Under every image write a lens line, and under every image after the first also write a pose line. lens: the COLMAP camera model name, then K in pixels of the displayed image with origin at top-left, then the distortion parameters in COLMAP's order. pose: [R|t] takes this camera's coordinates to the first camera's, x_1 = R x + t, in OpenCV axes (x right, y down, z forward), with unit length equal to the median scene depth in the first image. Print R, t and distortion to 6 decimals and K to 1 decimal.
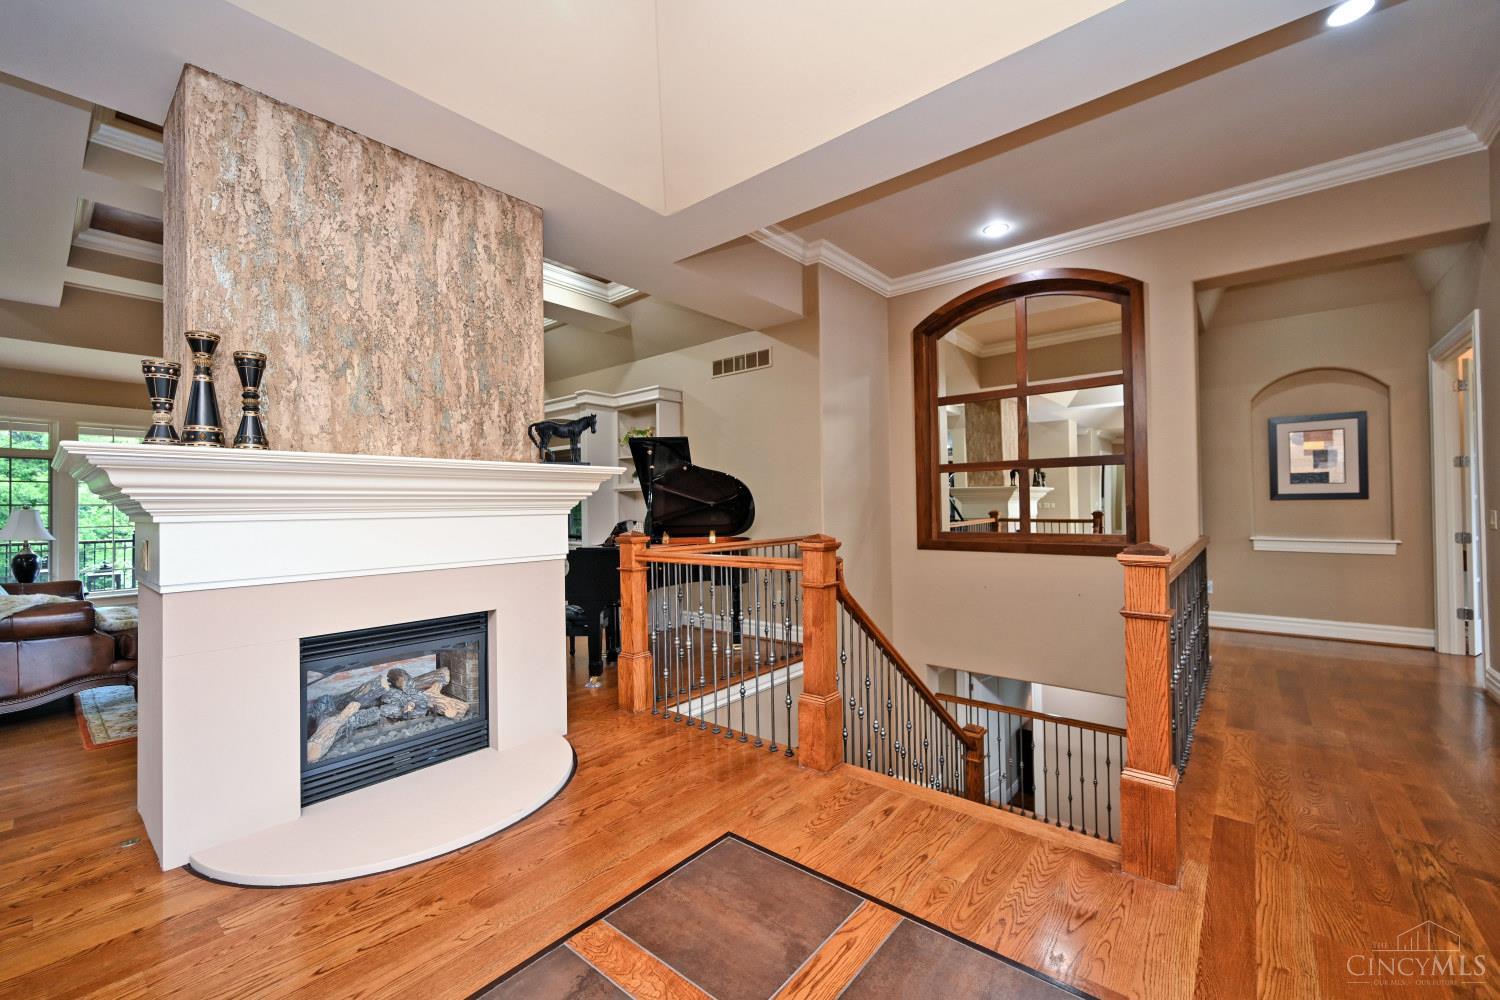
lens RADIAL K [[601.8, 0, 749.1], [0, 601.8, 498.3], [0, 0, 1]] dist [-0.001392, -0.000238]
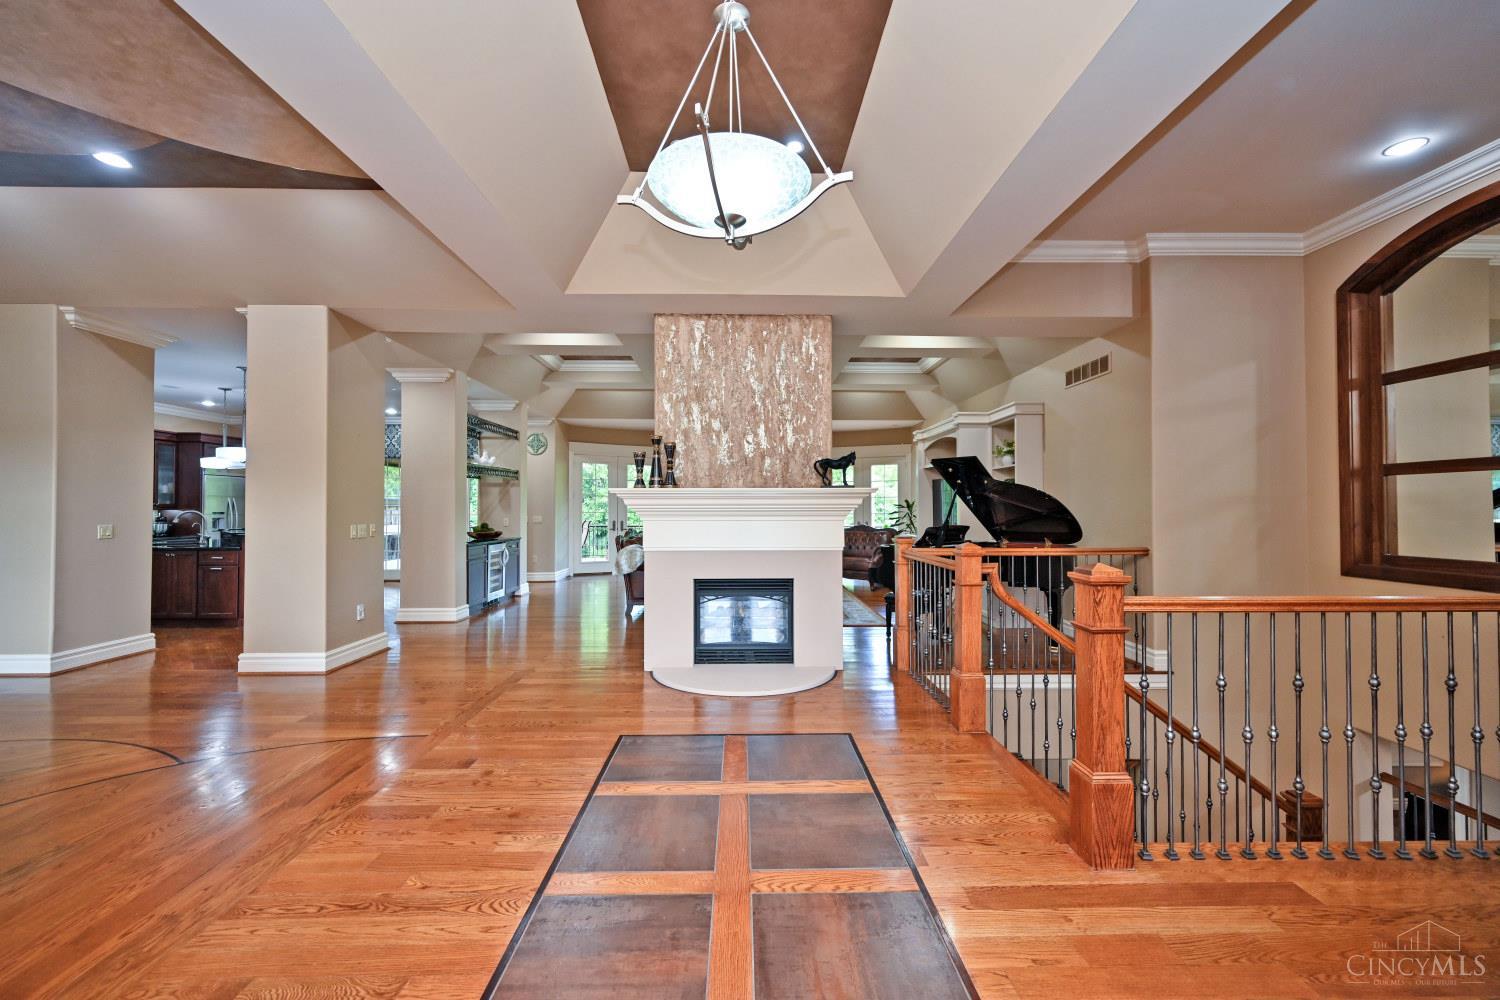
lens RADIAL K [[601.2, 0, 753.3], [0, 601.2, 503.1], [0, 0, 1]] dist [-0.003377, -0.000463]
pose [[0.657747, 0.006415, -0.753212, 0.443780], [0.002133, 0.999944, 0.010380, -0.021539], [0.753236, -0.008434, 0.657696, -0.085656]]
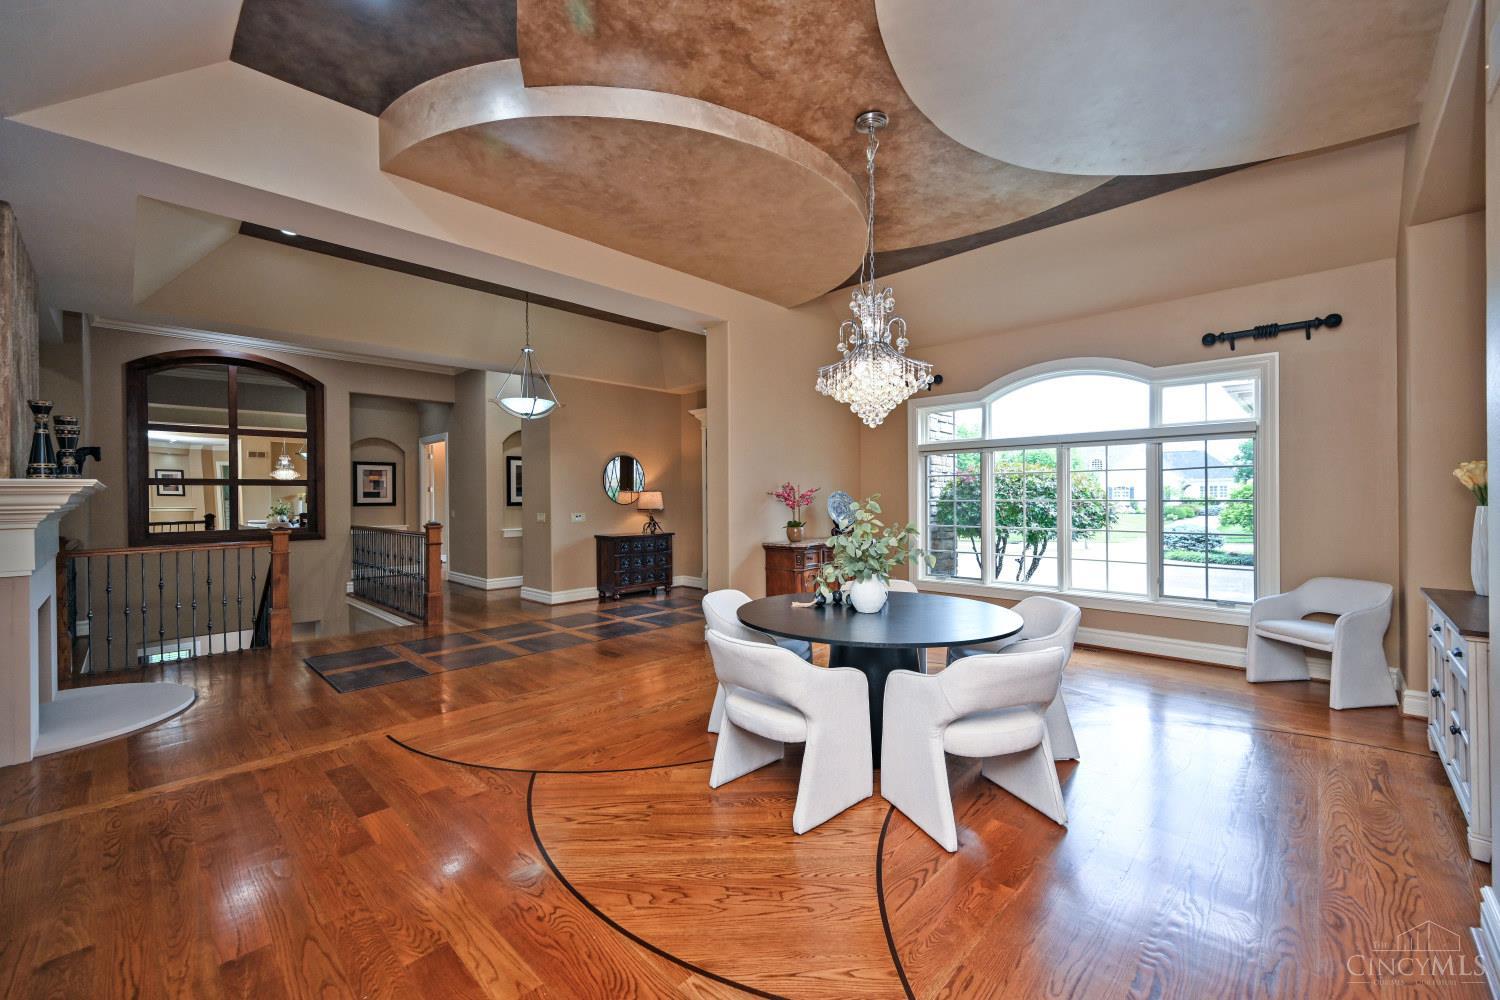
lens RADIAL K [[603.7, 0, 753.9], [0, 603.7, 496.9], [0, 0, 1]] dist [-0.000630, -0.000115]
pose [[0.066226, 0.012652, 0.997724, -1.010613], [-0.006705, 0.999903, -0.012235, -0.012697], [-0.997782, -0.005879, 0.066305, -0.382896]]
